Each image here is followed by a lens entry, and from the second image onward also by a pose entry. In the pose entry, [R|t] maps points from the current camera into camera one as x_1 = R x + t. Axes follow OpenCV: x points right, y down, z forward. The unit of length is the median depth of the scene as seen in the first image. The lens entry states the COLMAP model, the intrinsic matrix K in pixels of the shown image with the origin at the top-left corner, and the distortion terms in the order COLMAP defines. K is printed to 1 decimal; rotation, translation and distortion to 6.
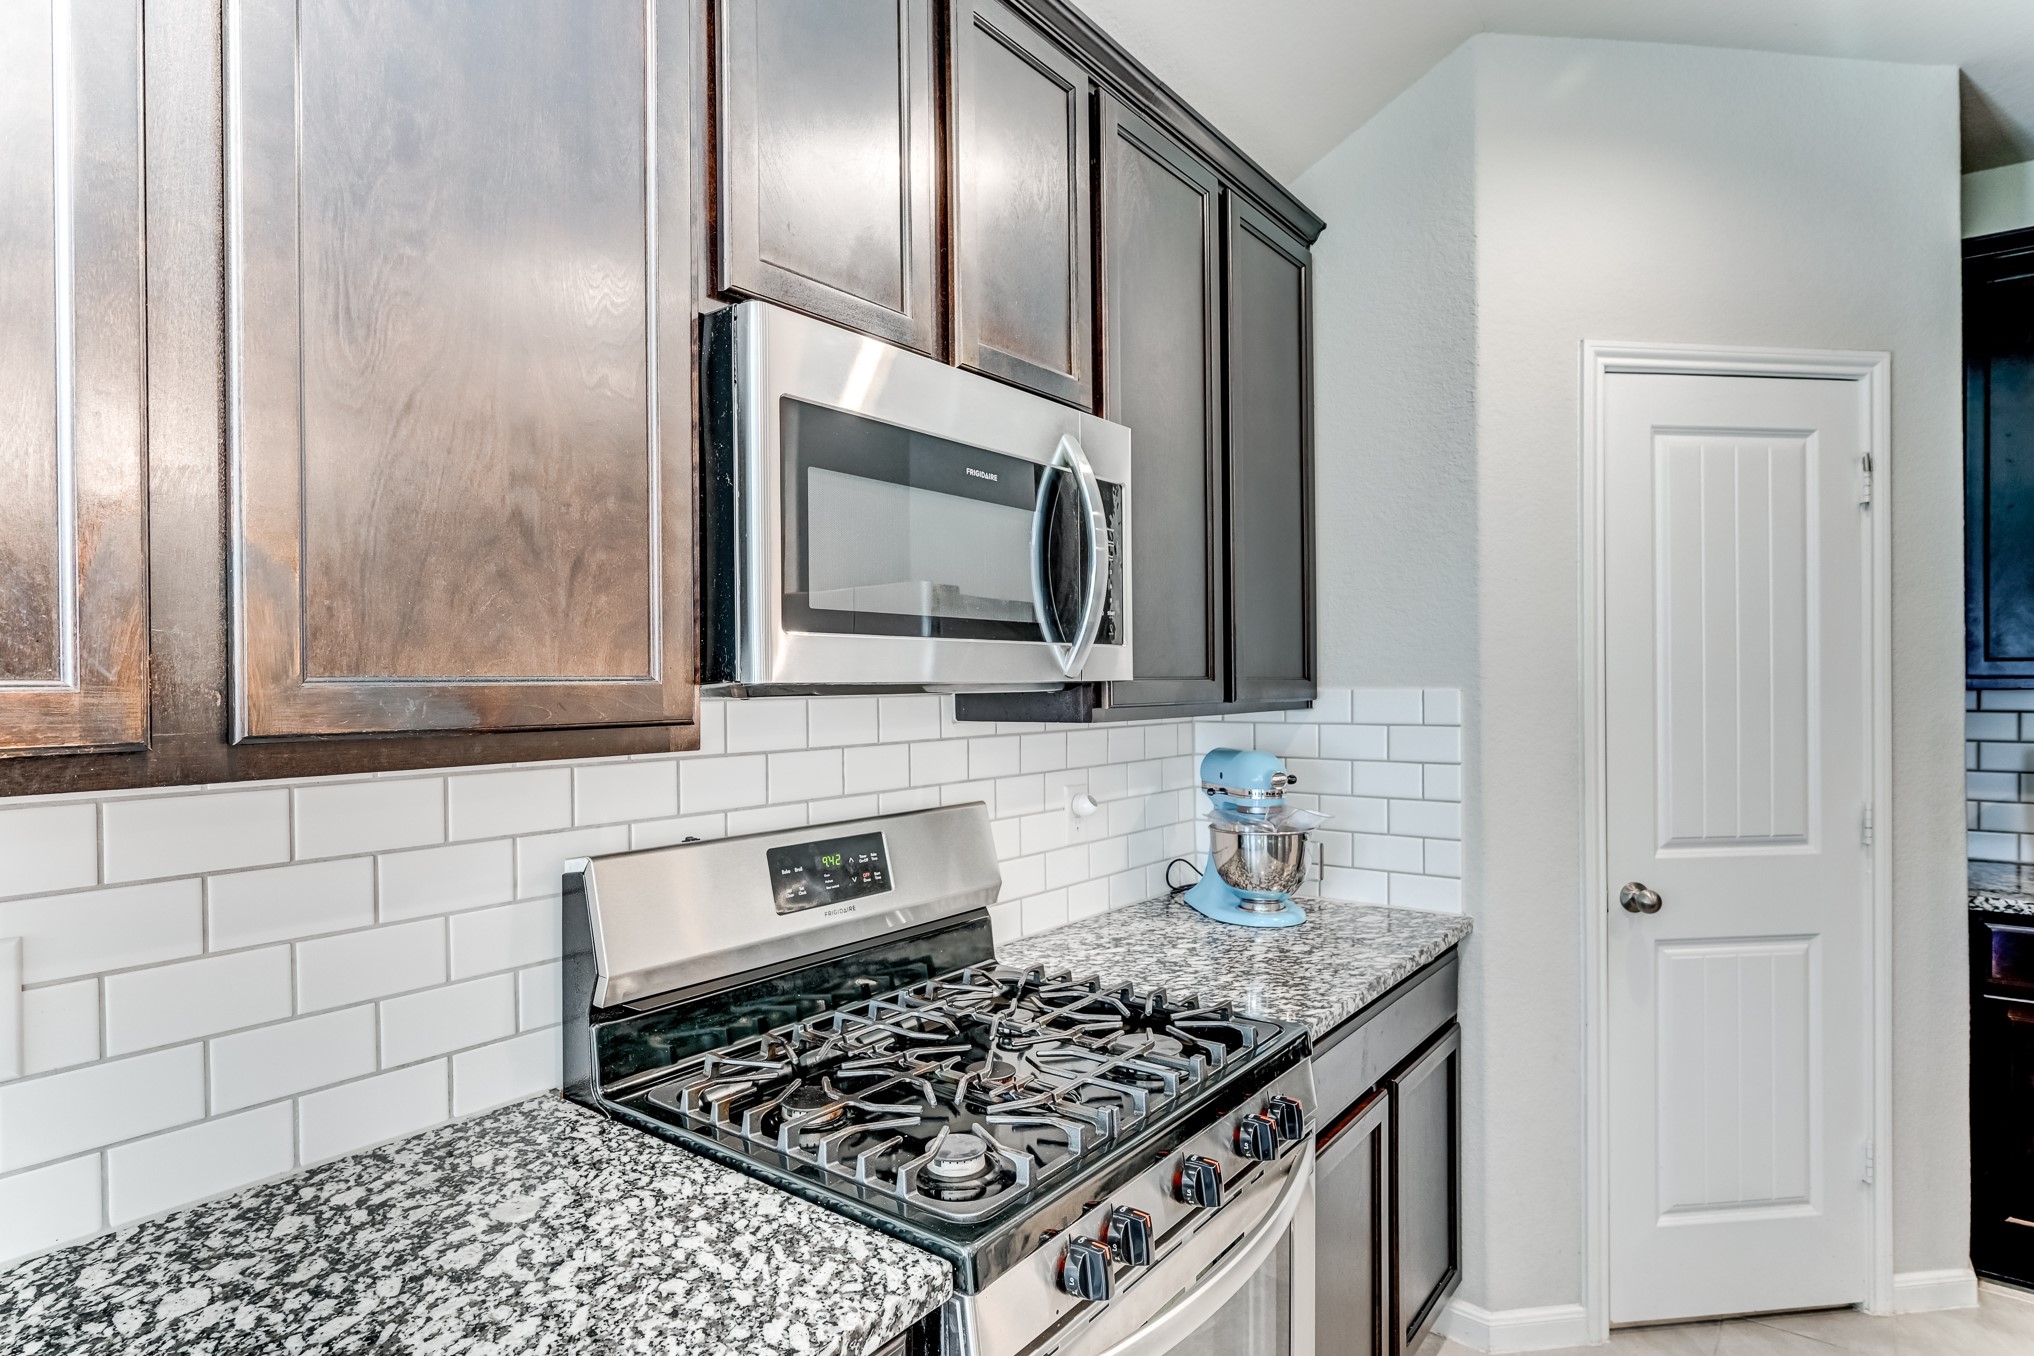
lens RADIAL K [[1089.5, 0, 1011.8], [0, 1089.5, 688.2], [0, 0, 1]] dist [0.000148, -0.002149]
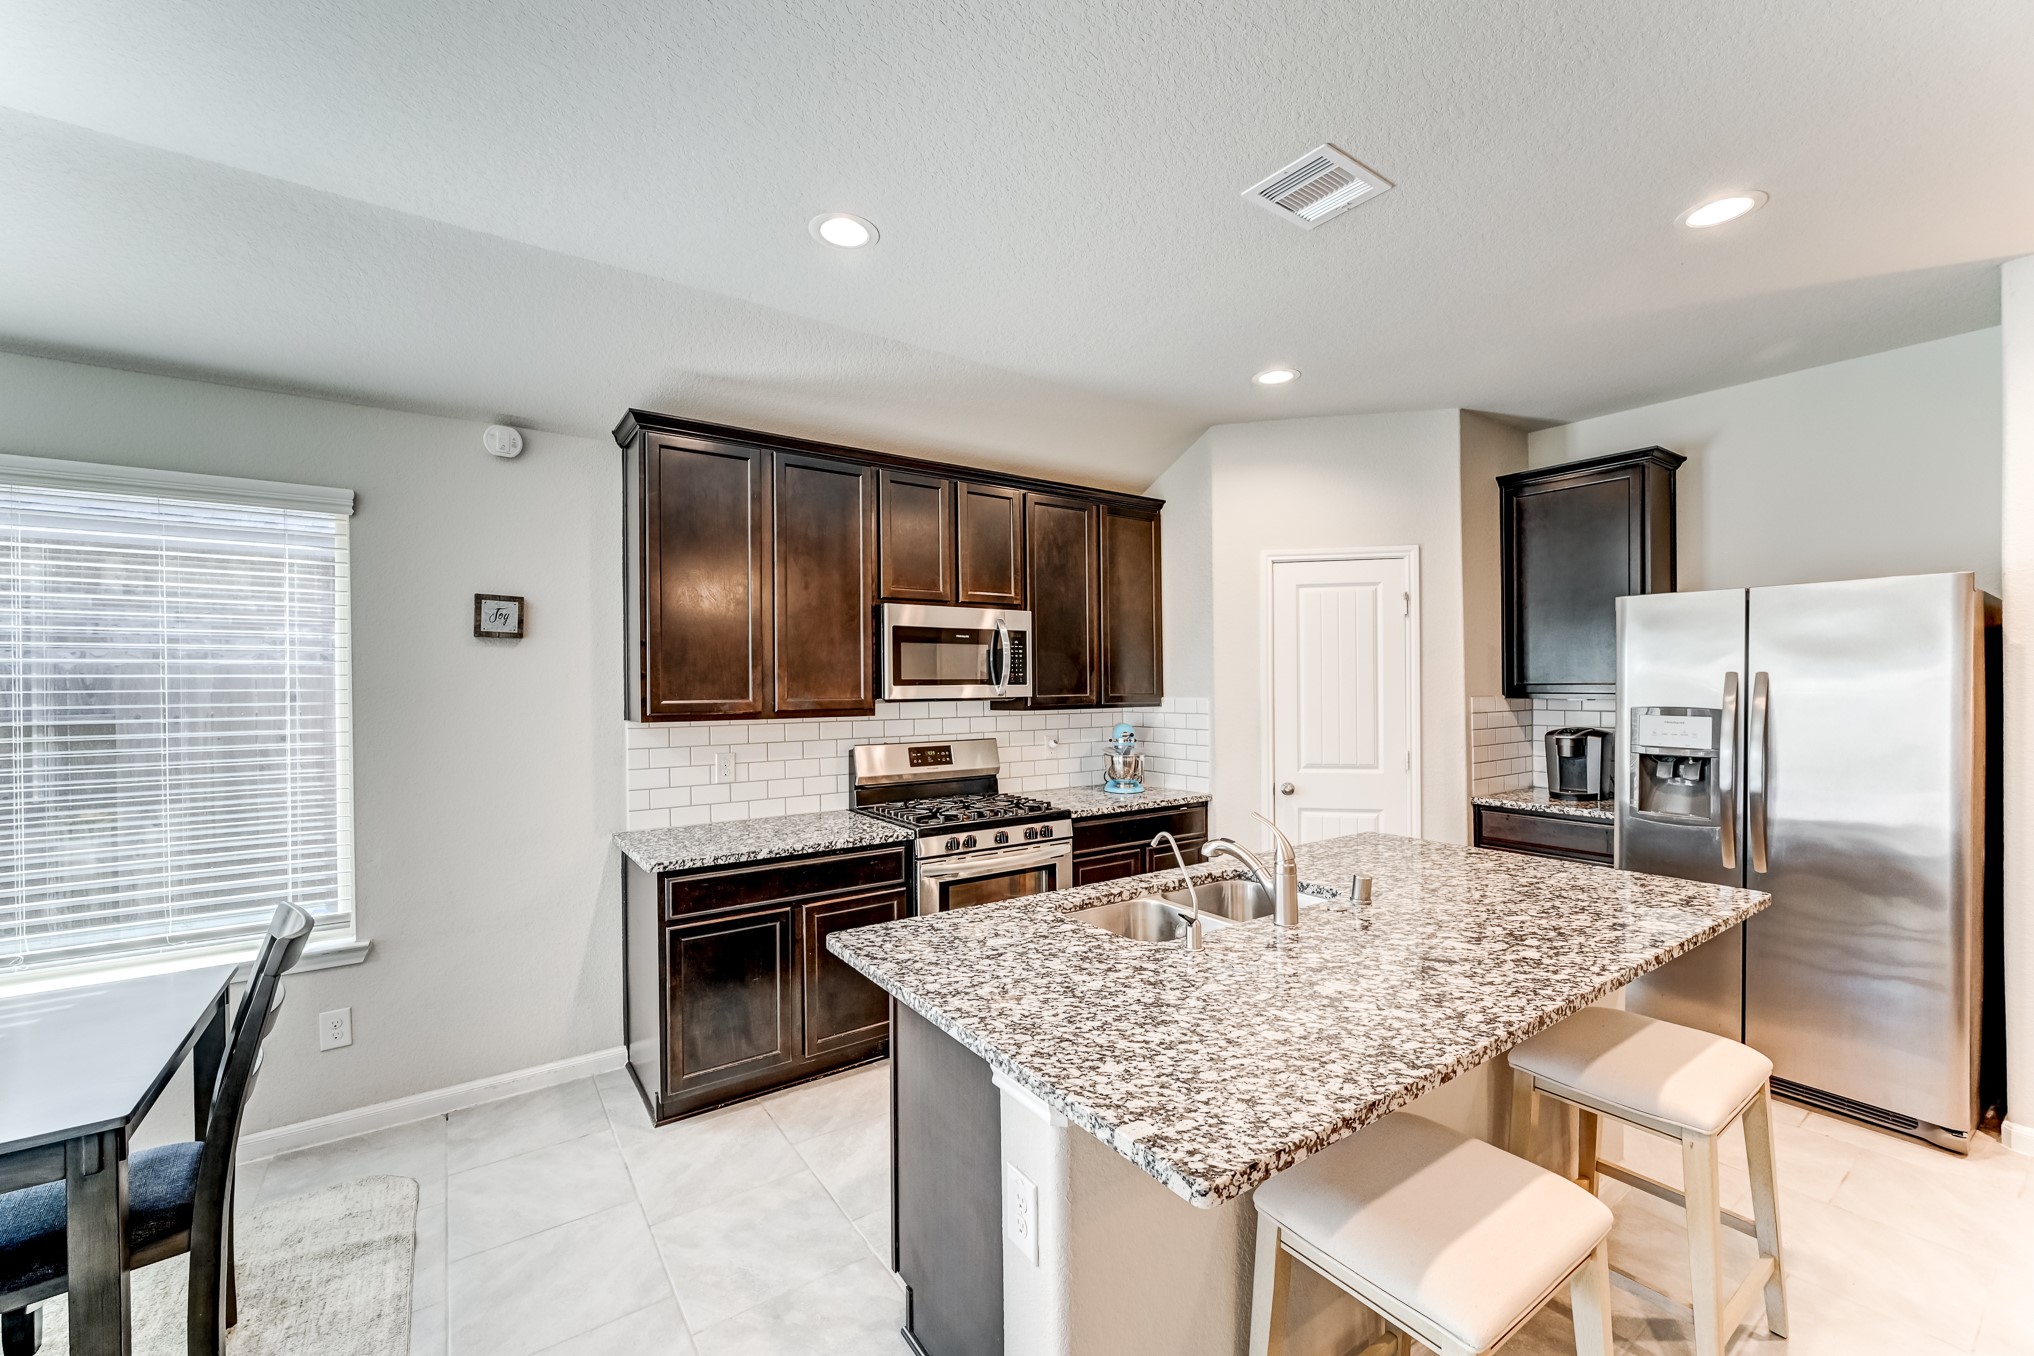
lens RADIAL K [[810.7, 0, 1010.8], [0, 810.7, 686.1], [0, 0, 1]] dist [-0.001109, -0.000095]
pose [[0.951043, -0.001714, -0.309055, 0.664398], [0.000080, 0.999986, -0.005298, -0.021378], [0.309060, 0.005014, 0.951029, -1.000702]]
